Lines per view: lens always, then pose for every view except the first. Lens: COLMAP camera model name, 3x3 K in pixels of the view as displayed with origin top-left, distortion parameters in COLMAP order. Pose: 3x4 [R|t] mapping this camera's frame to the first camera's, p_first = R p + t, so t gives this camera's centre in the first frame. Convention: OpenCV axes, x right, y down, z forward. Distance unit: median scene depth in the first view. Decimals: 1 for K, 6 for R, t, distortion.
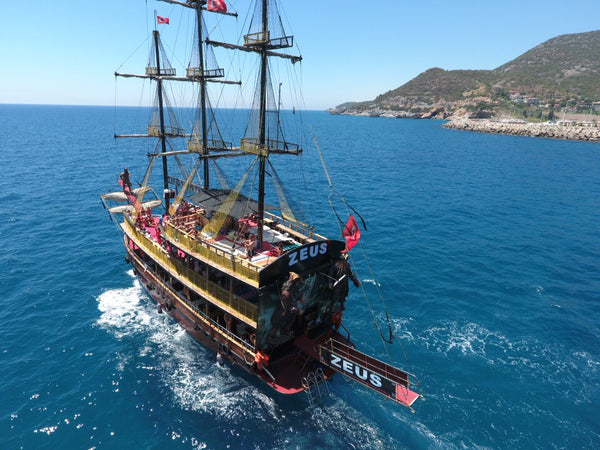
lens RADIAL K [[415.7, 0, 300.1], [0, 415.7, 195.5], [0, 0, 1]] dist [0.091626, 0.029528]
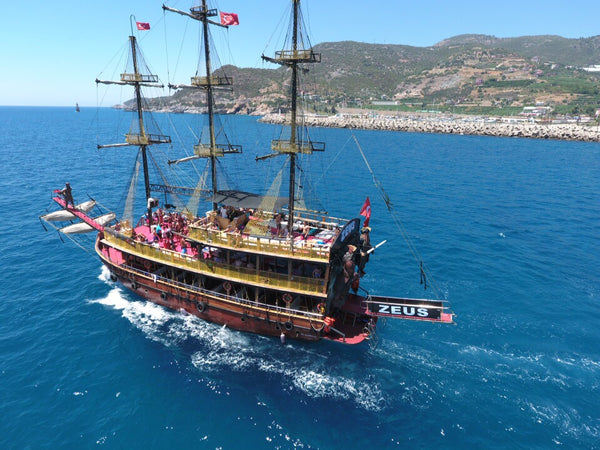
lens RADIAL K [[415.7, 0, 300.1], [0, 415.7, 195.5], [0, 0, 1]] dist [0.091626, 0.029528]
pose [[0.900704, -0.116261, 0.418588, -0.453864], [0.112560, 0.993076, 0.033619, -0.015732], [-0.419599, 0.016835, 0.907554, -0.041366]]
